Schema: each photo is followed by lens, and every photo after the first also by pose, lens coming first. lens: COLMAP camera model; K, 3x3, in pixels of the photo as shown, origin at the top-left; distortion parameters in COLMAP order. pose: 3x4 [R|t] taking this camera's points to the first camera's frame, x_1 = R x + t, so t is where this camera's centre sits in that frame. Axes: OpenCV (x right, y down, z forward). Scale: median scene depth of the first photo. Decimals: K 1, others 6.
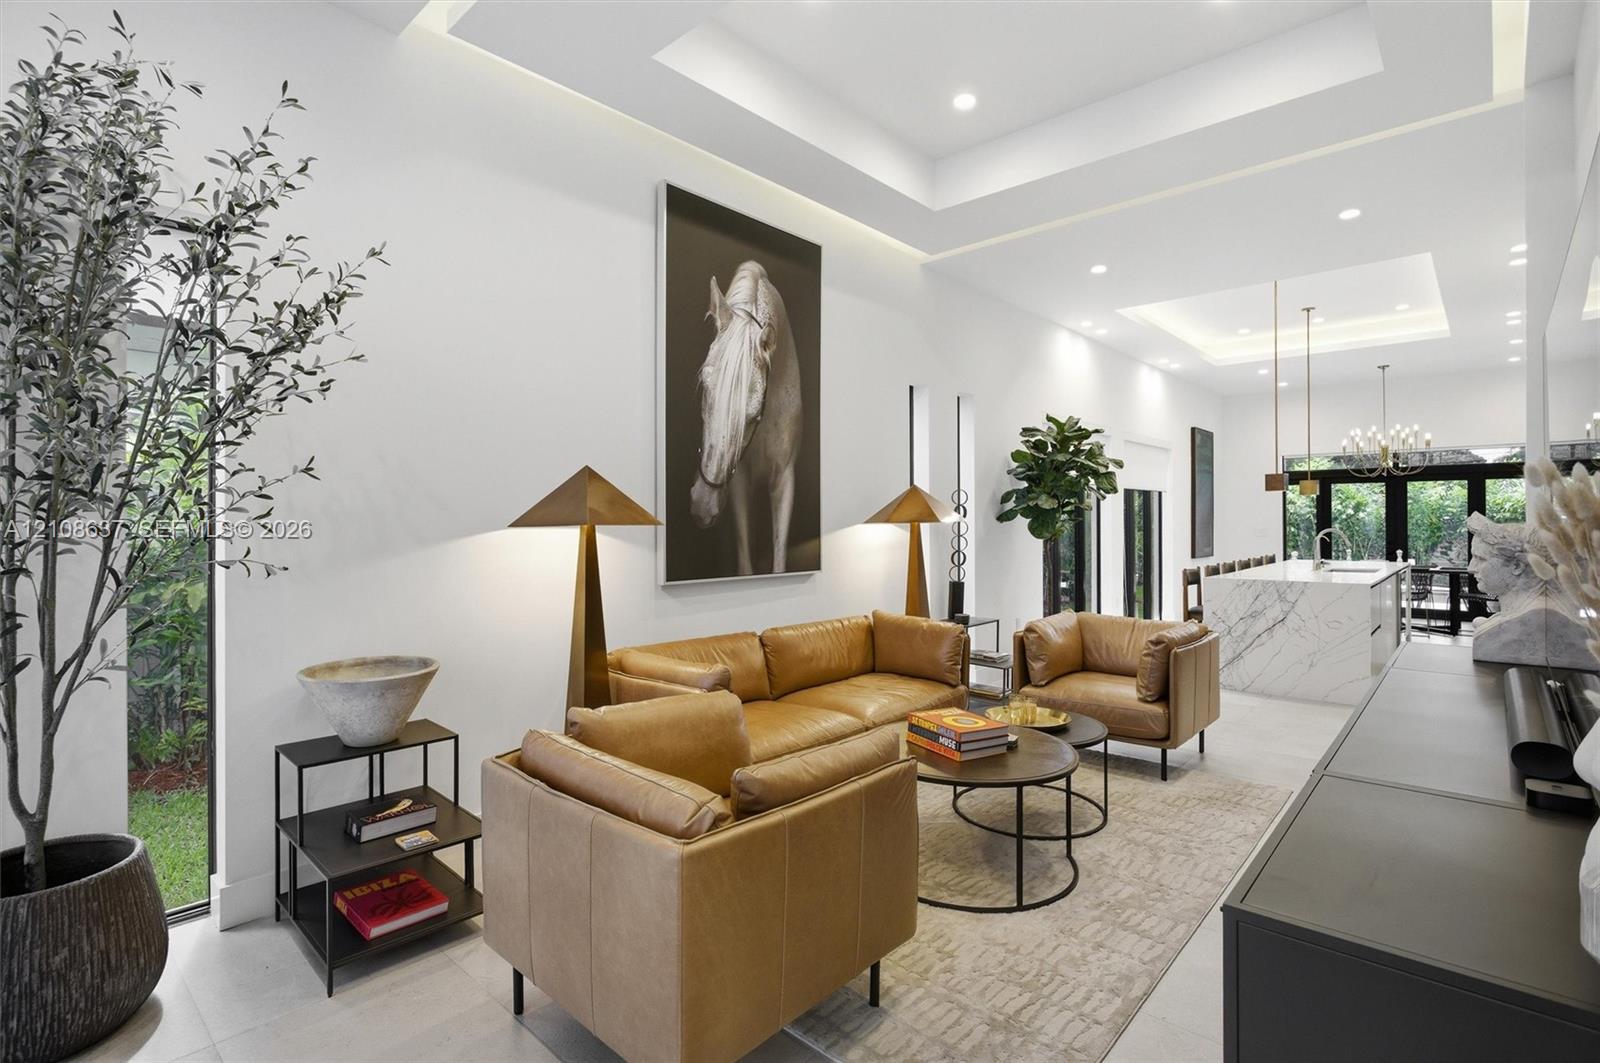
lens RADIAL K [[766.3, 0, 797.7], [0, 766.3, 526.8], [0, 0, 1]] dist [-0.002699, -0.000474]
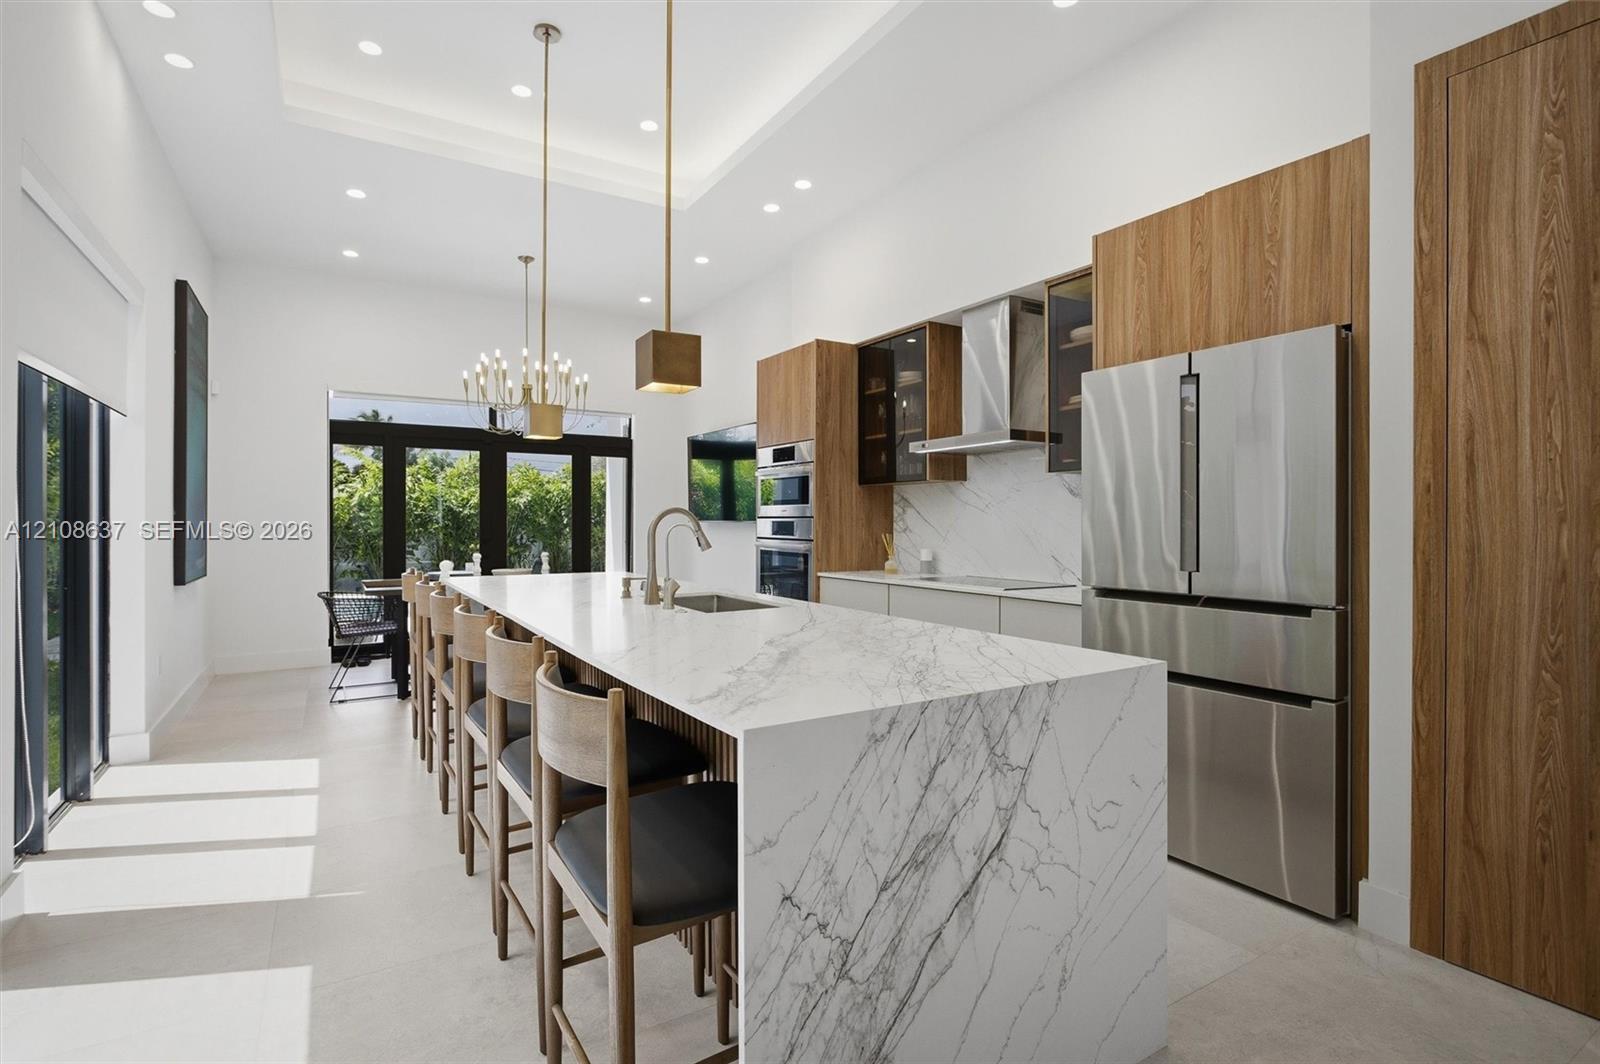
lens RADIAL K [[766.3, 0, 800.1], [0, 766.3, 527.7], [0, 0, 1]] dist [-0.002699, -0.000474]
pose [[0.277503, -0.000146, 0.960725, 0.361661], [0.002453, 0.999997, -0.000557, 0.016701], [-0.960722, 0.002511, 0.277503, 0.963195]]
